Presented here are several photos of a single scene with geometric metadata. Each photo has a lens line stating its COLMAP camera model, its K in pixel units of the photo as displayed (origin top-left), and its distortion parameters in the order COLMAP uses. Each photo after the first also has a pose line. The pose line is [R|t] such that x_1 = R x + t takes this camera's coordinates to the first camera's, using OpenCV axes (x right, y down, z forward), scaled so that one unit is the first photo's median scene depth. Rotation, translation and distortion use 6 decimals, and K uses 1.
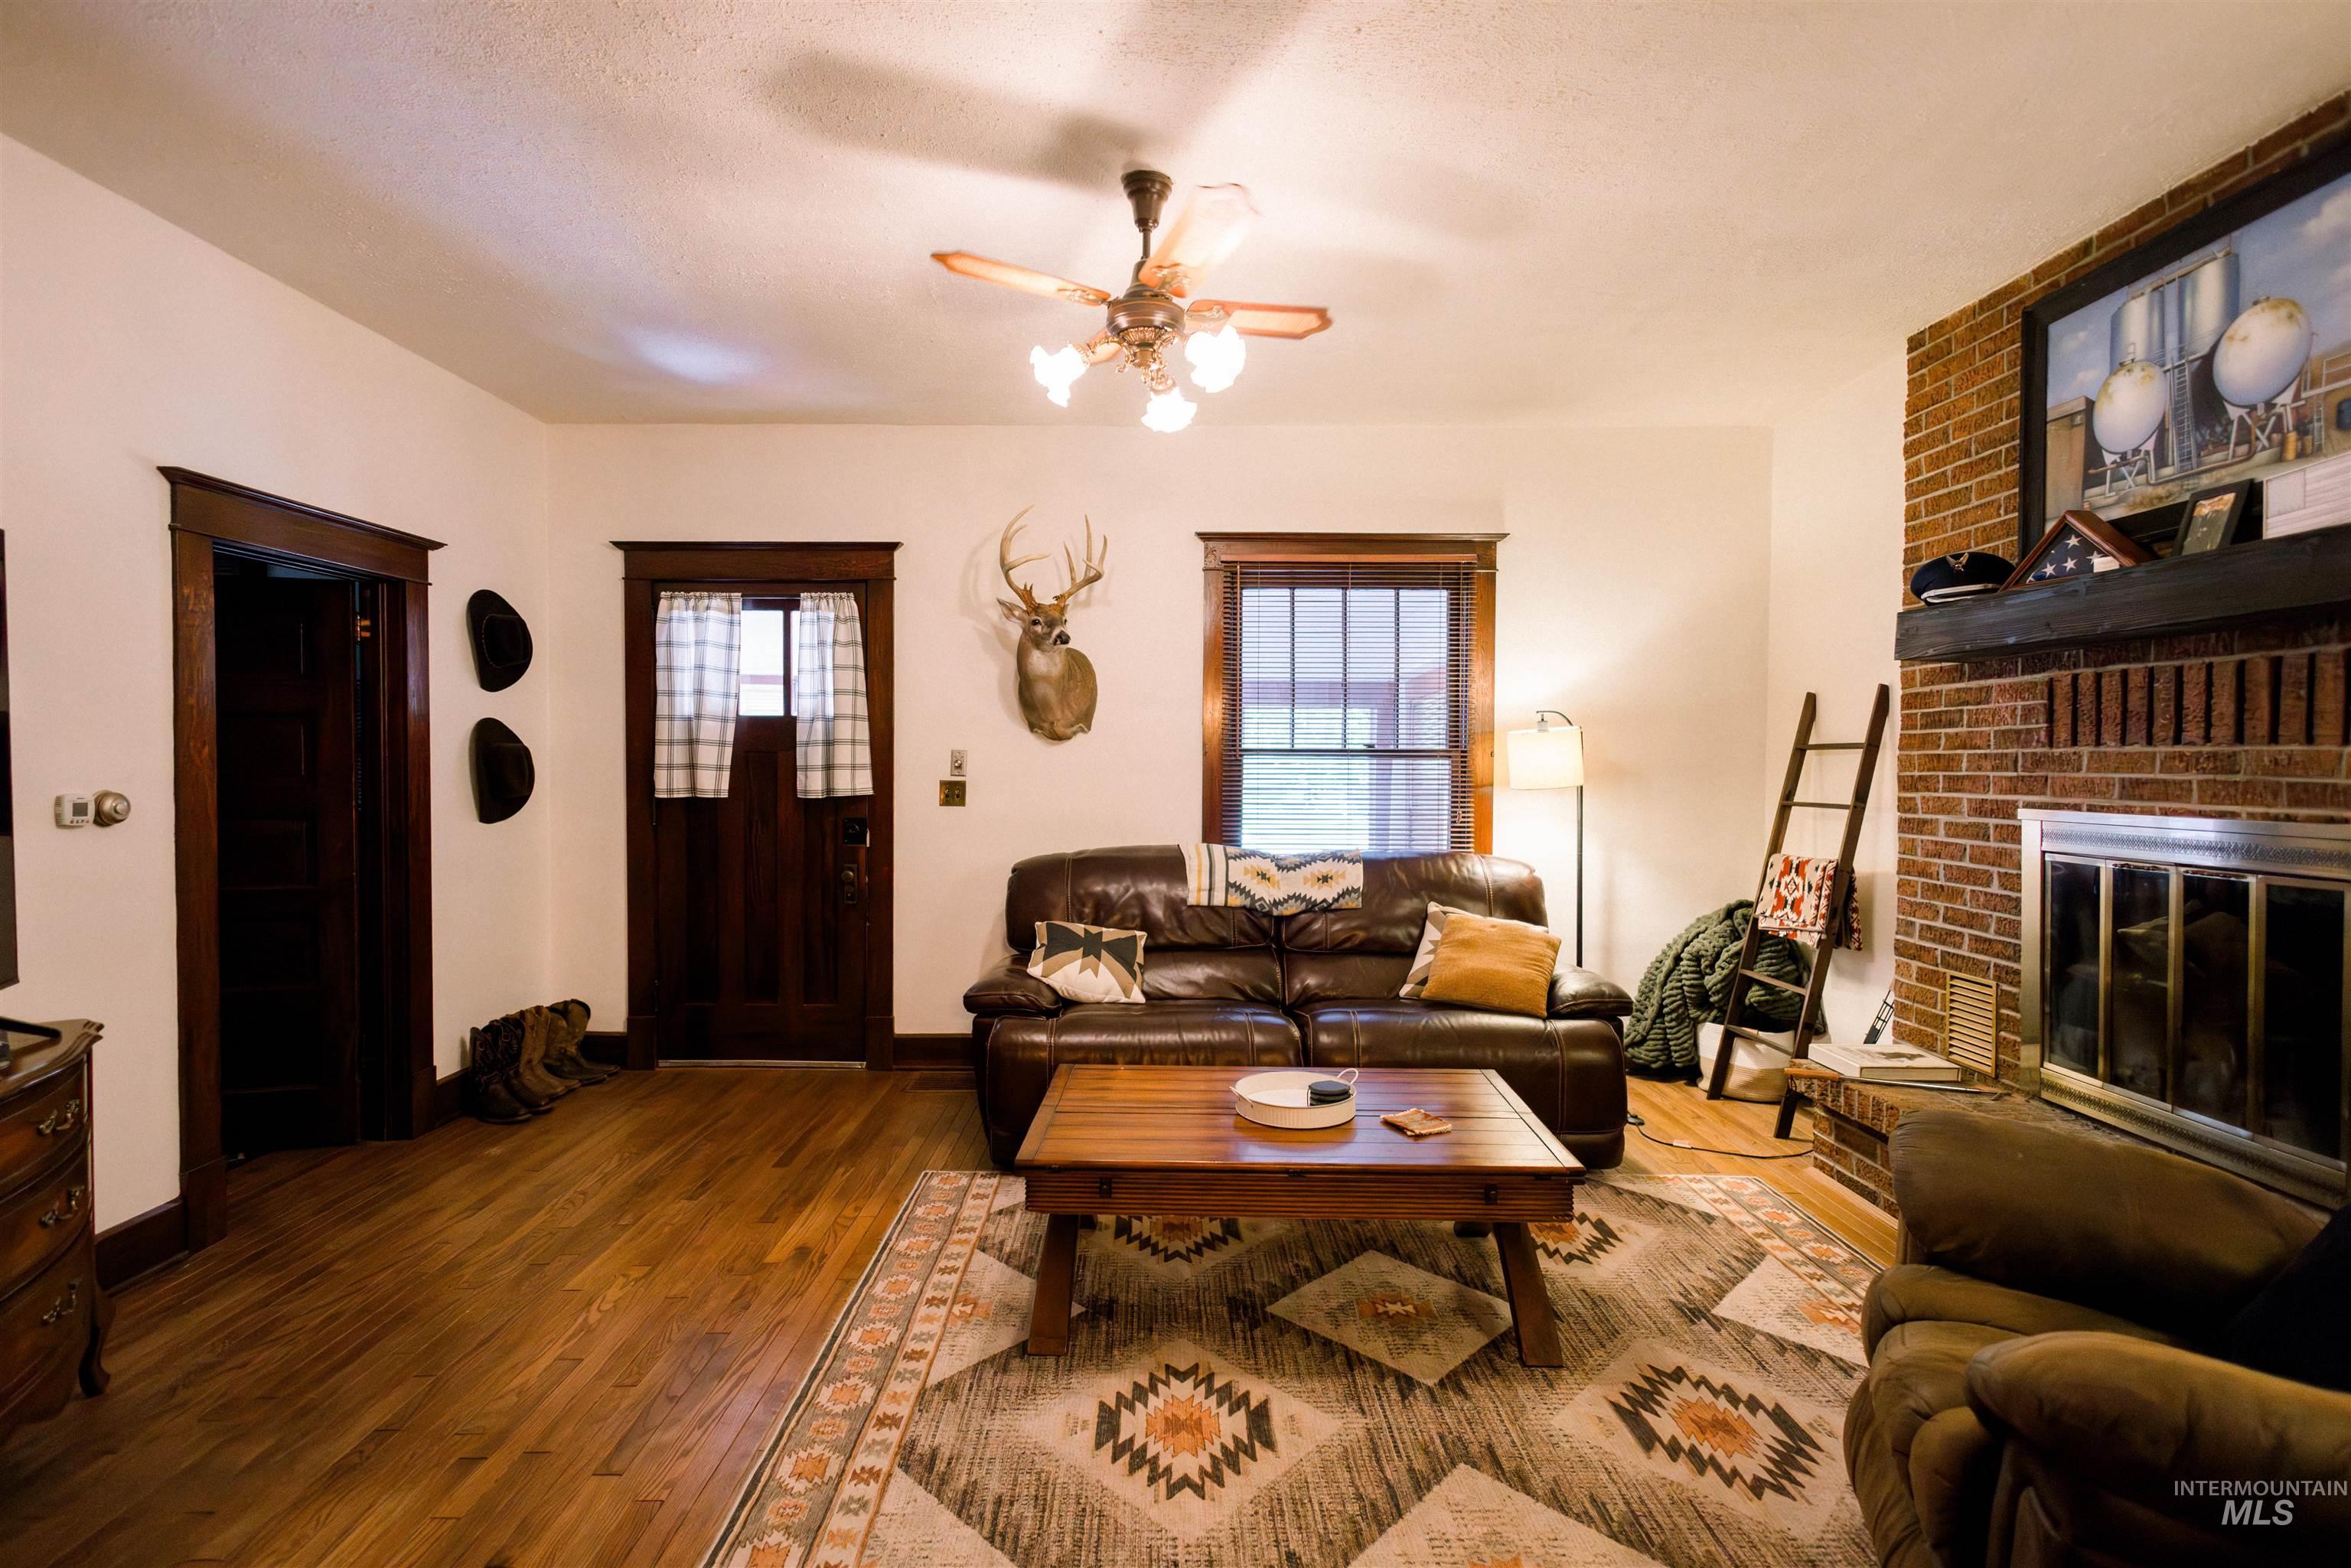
lens RADIAL K [[1102.9, 0, 1165.0], [0, 1102.9, 785.9], [0, 0, 1]] dist [0.002849, -0.002650]
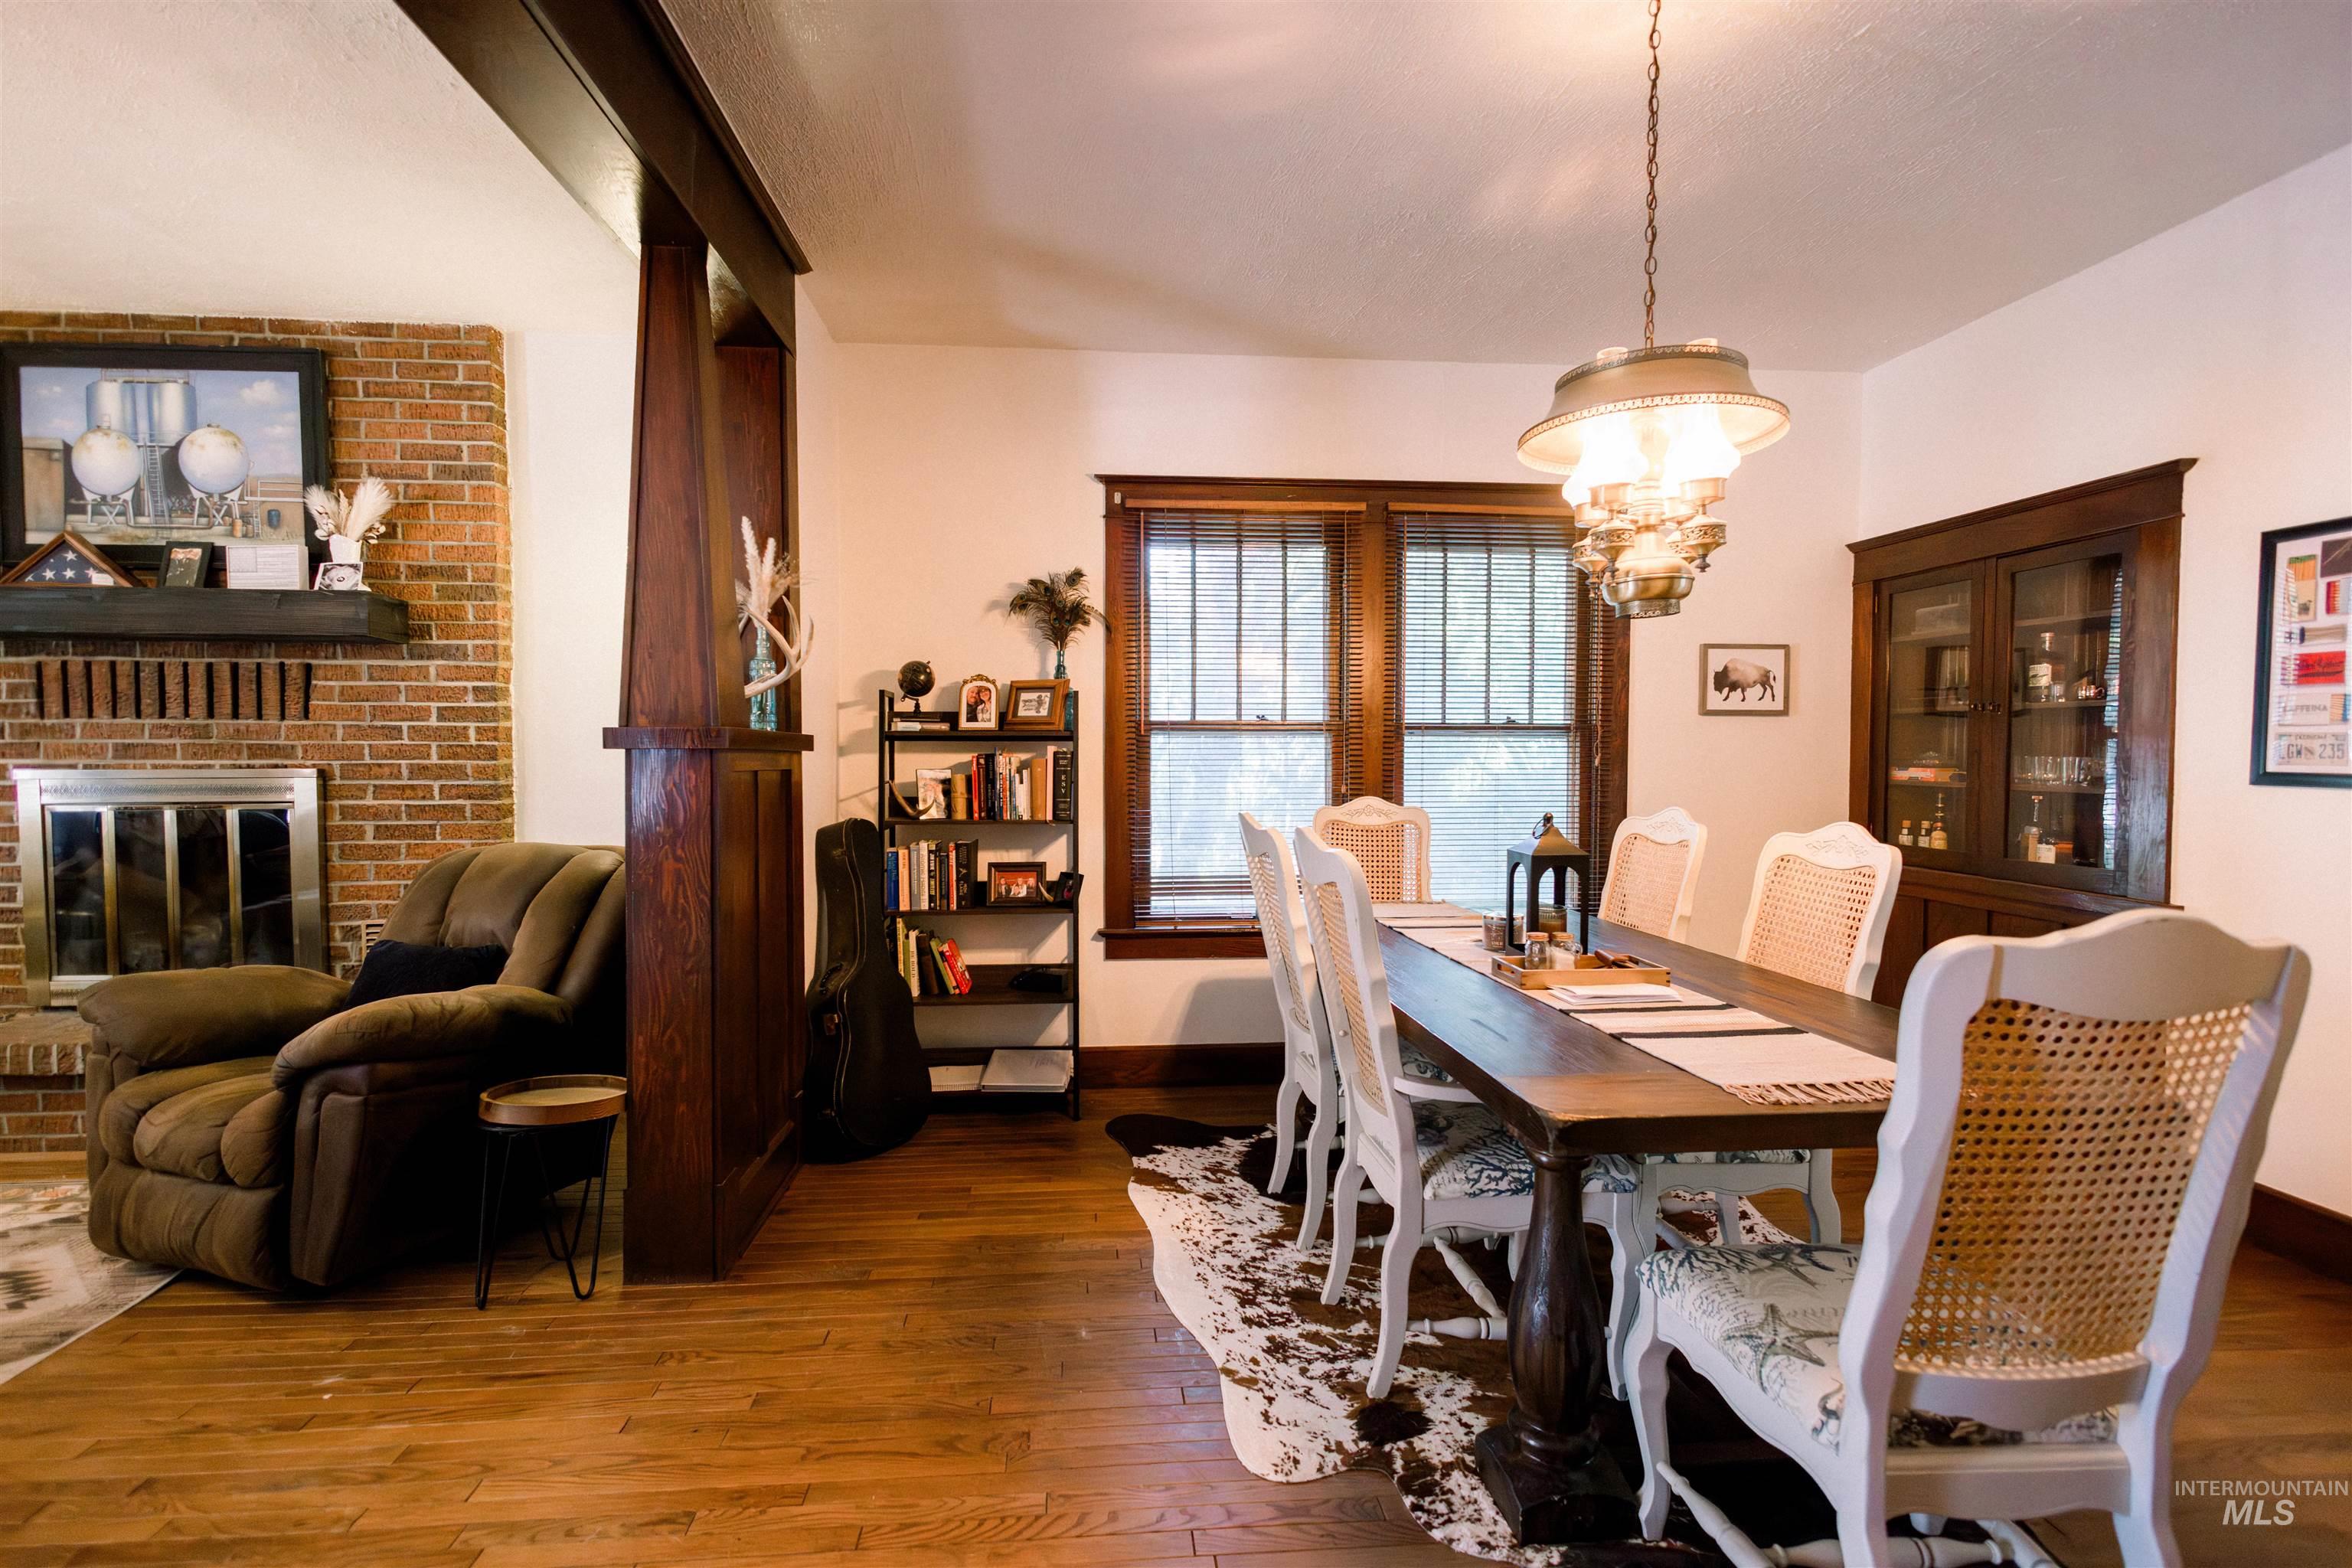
lens RADIAL K [[1103.4, 0, 1151.6], [0, 1103.4, 794.0], [0, 0, 1]] dist [0.002849, -0.002650]
pose [[-0.078142, -0.037893, 0.996222, -0.585717], [0.021658, 0.998977, 0.039697, 0.030397], [-0.996707, 0.024679, -0.077241, -0.142866]]
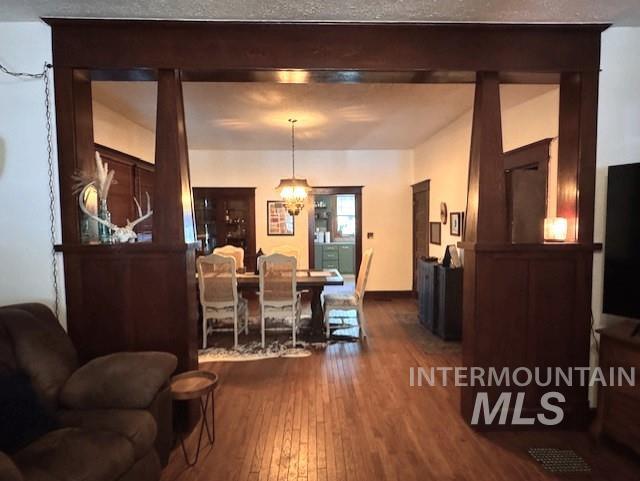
lens RADIAL K [[351.3, 0, 324.0], [0, 351.3, 238.0], [0, 0, 1]] dist [-0.007662, -0.003100]
pose [[-0.999116, 0.008847, -0.041098, 0.101195], [0.005846, 0.997346, 0.072575, -0.070273], [0.041631, 0.072270, -0.996516, 1.114617]]
